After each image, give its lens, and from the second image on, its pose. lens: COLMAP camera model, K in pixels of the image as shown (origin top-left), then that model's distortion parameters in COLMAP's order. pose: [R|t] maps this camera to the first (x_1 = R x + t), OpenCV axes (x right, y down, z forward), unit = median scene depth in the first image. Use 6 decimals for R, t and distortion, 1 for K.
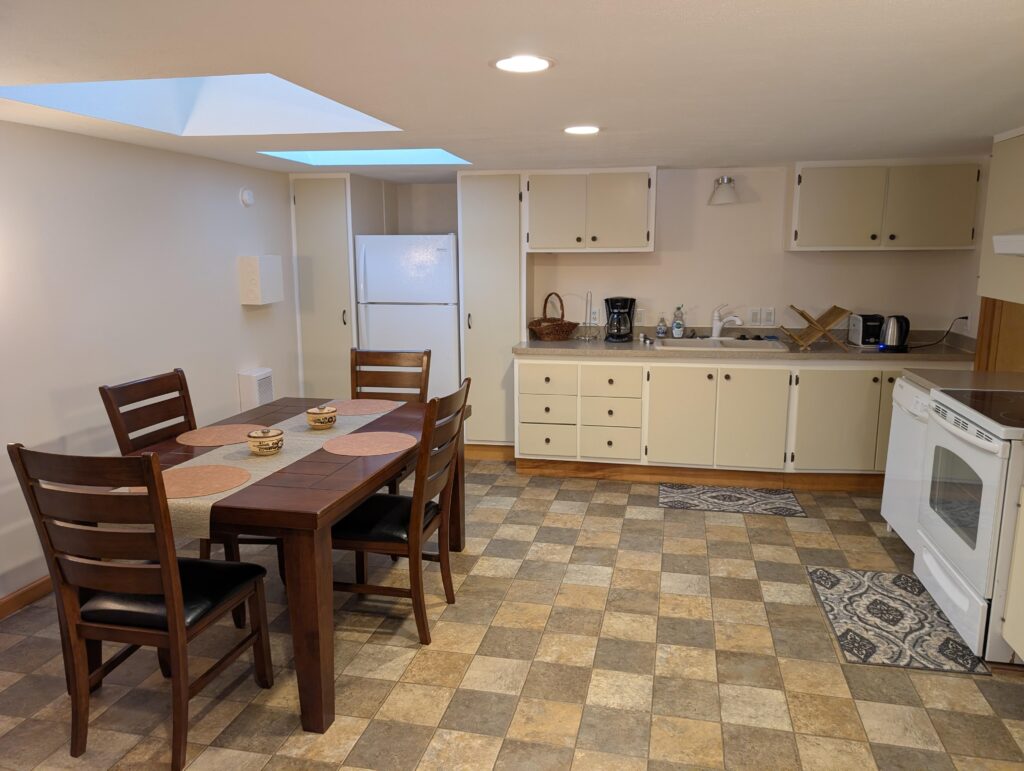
lens RADIAL K [[727.7, 0, 515.1], [0, 727.7, 383.6], [0, 0, 1]] dist [0.011156, -0.004570]
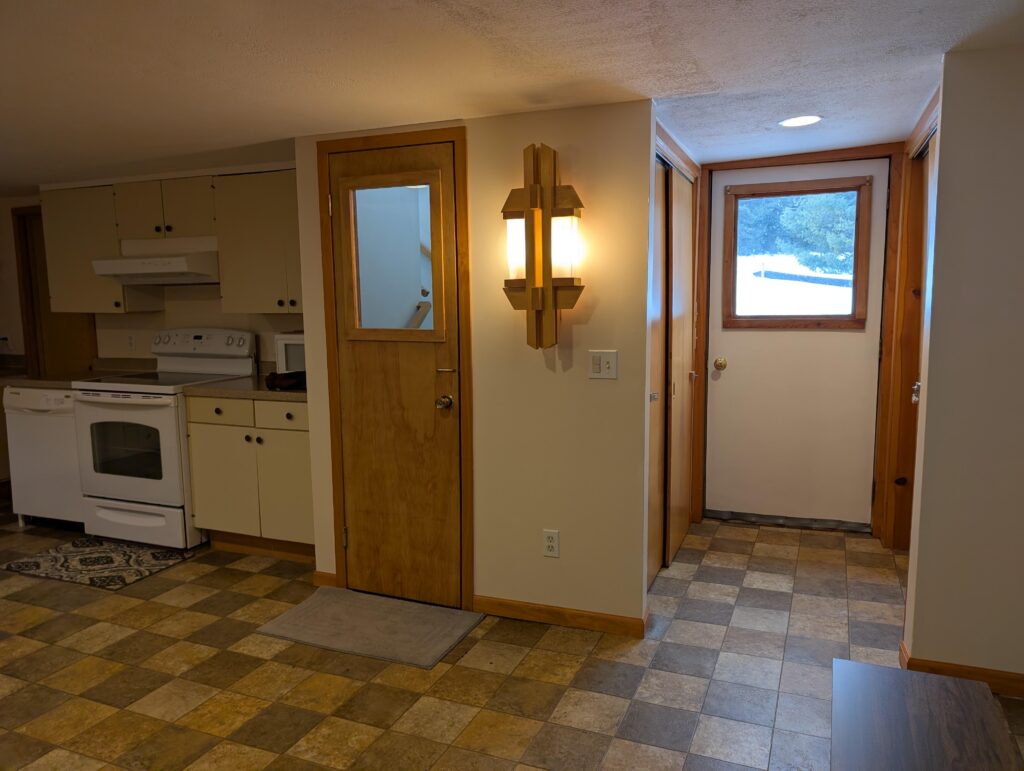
lens RADIAL K [[727.7, 0, 513.1], [0, 727.7, 385.7], [0, 0, 1]] dist [0.011156, -0.004570]
pose [[0.185110, -0.119583, 0.975415, -0.605227], [0.189665, 0.978254, 0.083937, 0.061864], [-0.964241, 0.169464, 0.203766, 0.026234]]
